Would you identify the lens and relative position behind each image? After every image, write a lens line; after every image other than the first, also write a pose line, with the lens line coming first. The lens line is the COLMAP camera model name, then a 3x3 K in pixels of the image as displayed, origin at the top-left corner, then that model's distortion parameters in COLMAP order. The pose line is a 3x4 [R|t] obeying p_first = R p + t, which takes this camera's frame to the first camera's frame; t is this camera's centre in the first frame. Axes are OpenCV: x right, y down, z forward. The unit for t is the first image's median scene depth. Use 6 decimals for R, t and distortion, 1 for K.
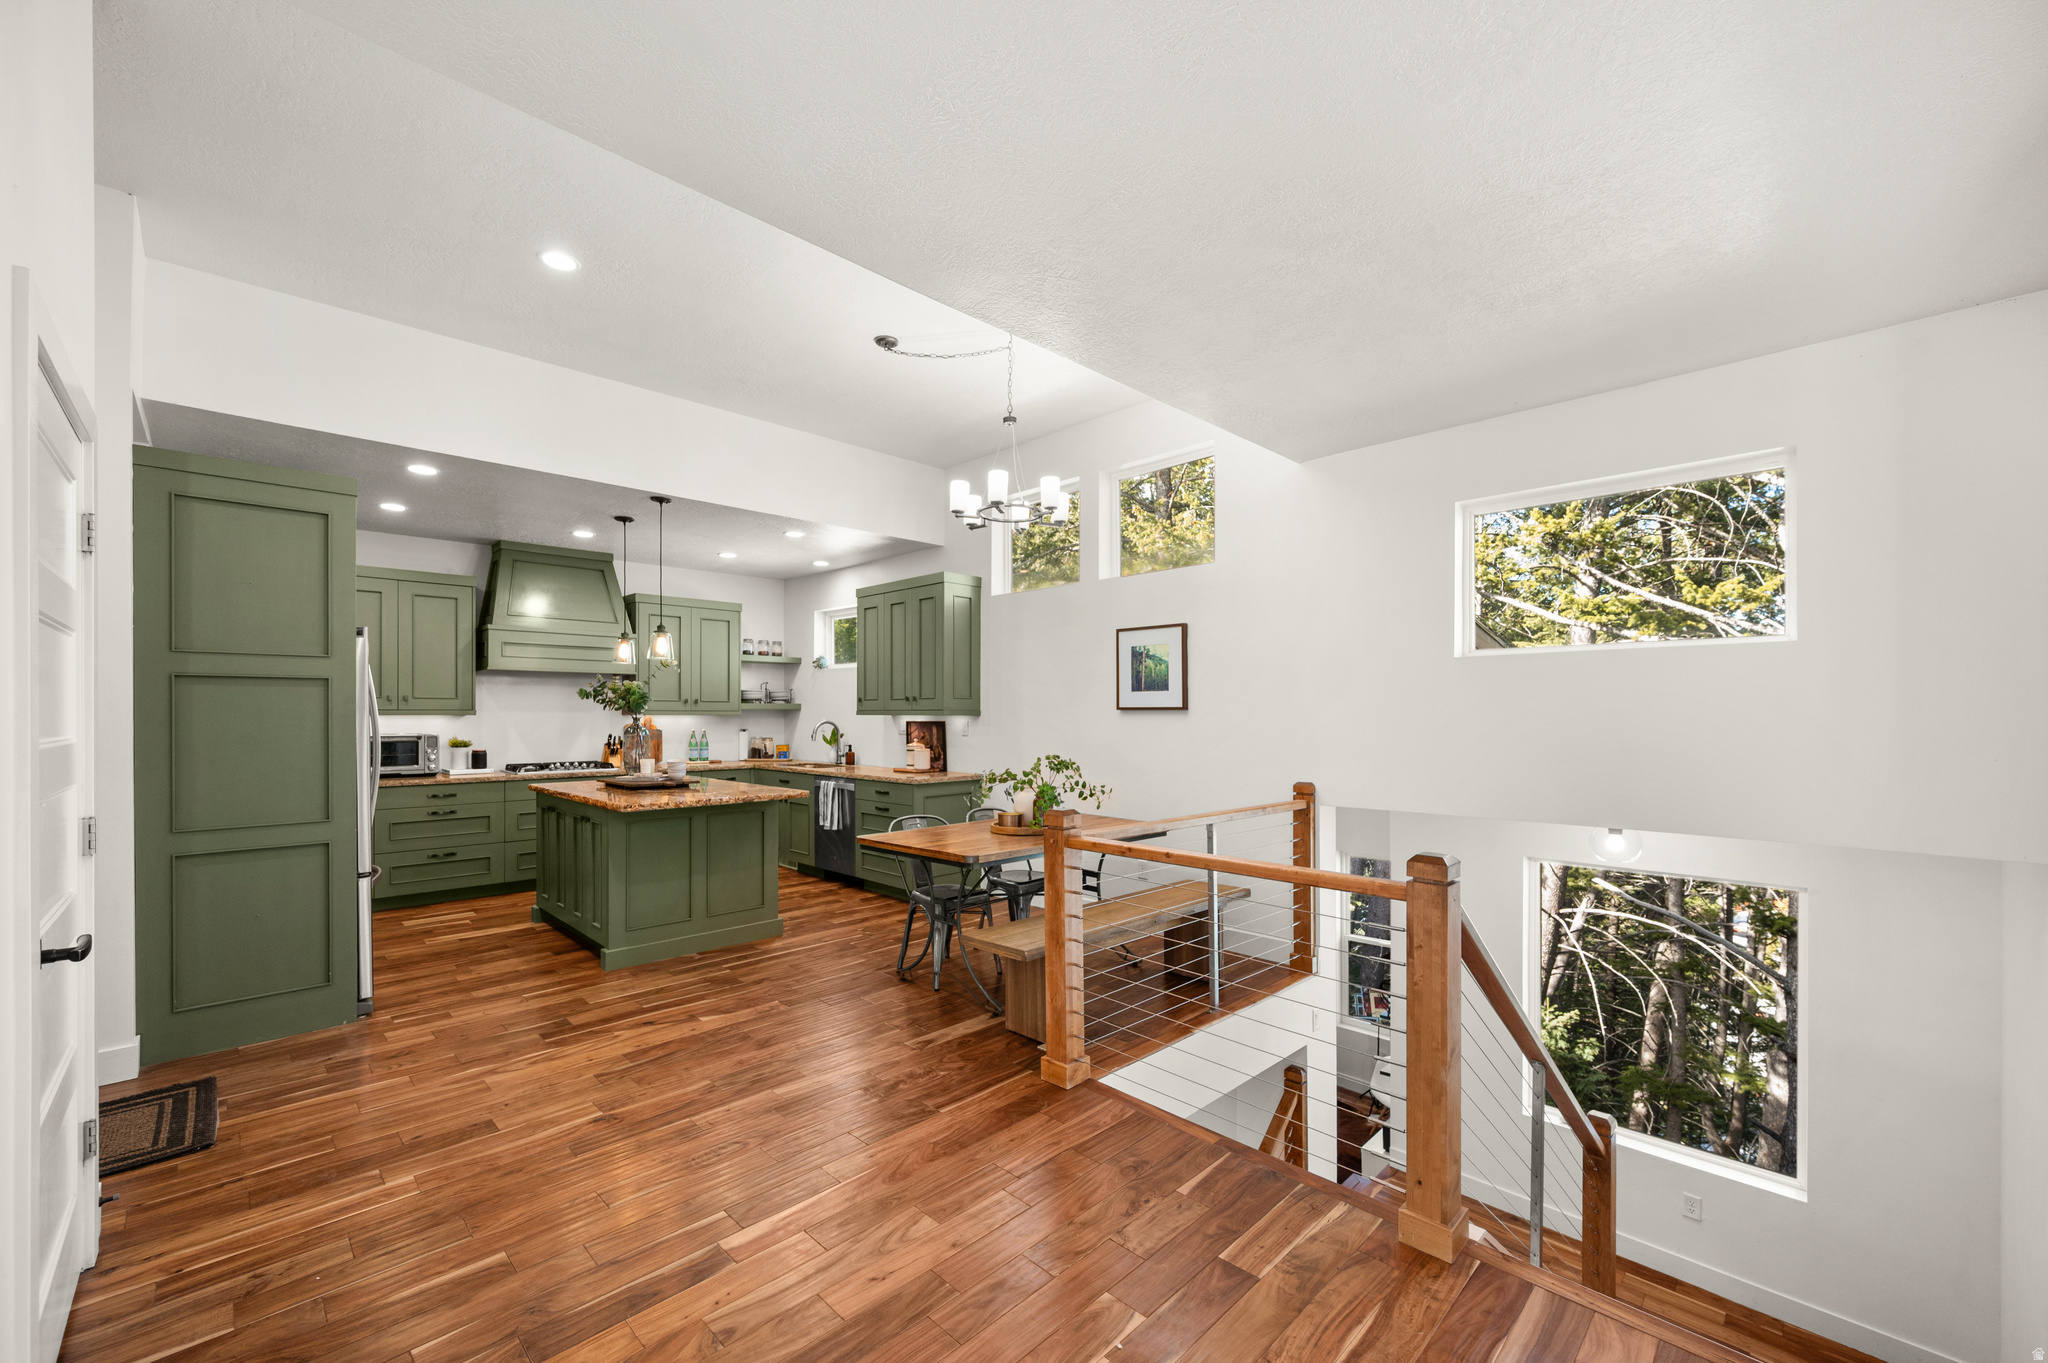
lens RADIAL K [[814.7, 0, 1036.4], [0, 814.7, 694.2], [0, 0, 1]] dist [0.002081, 0.000255]
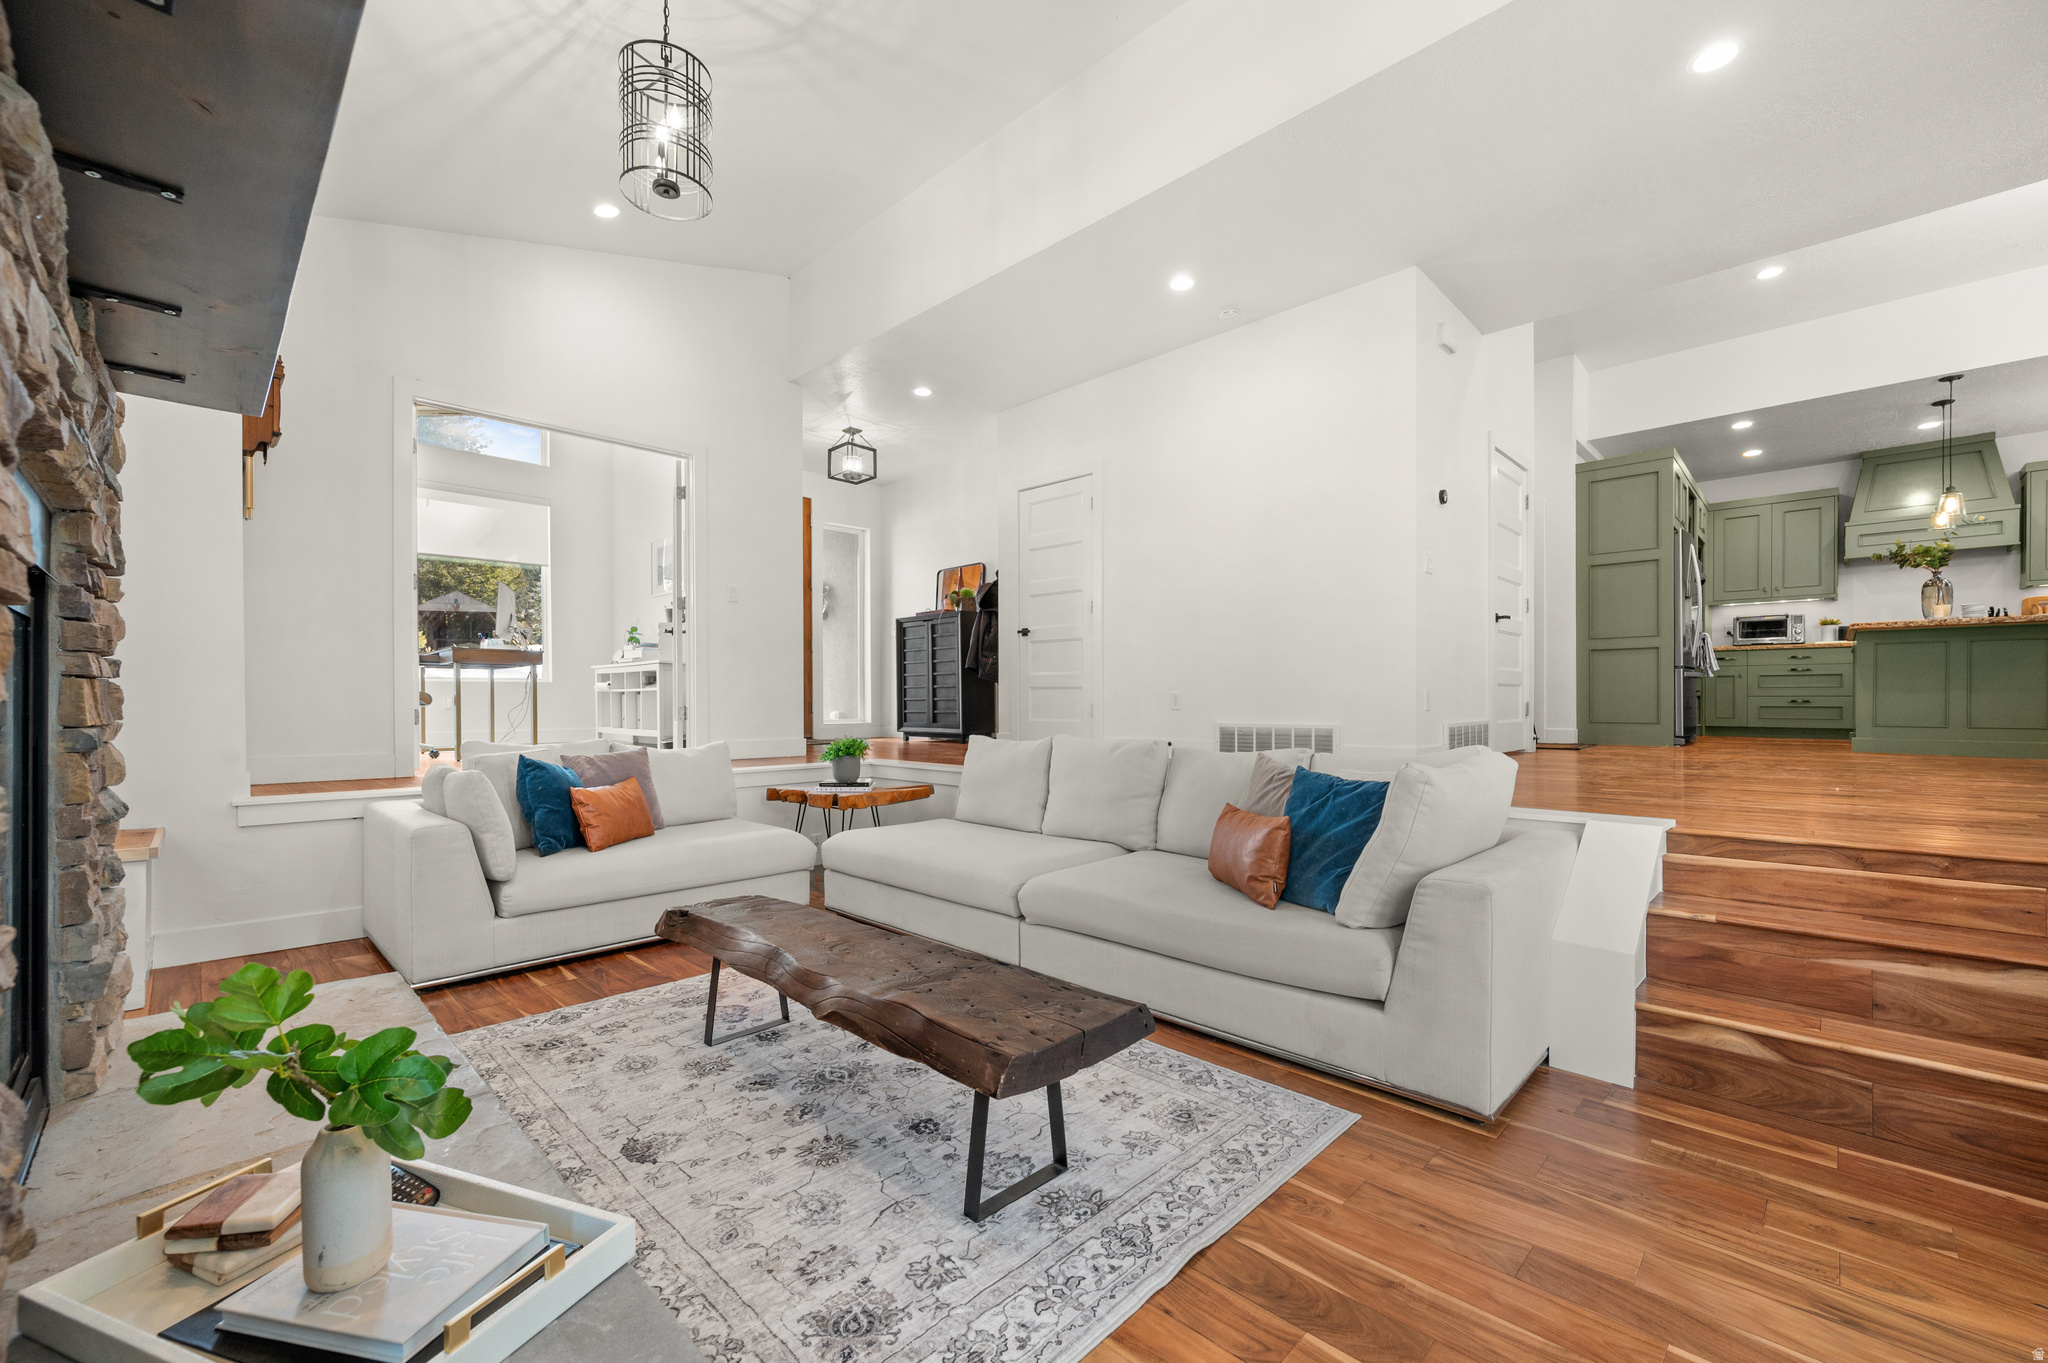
lens RADIAL K [[814.7, 0, 1036.4], [0, 814.7, 694.2], [0, 0, 1]] dist [0.002081, 0.000255]
pose [[0.009720, -0.001238, -0.999952, 0.766189], [0.022464, 0.999747, -0.001019, 0.201892], [0.999700, -0.022453, 0.009745, -0.347219]]
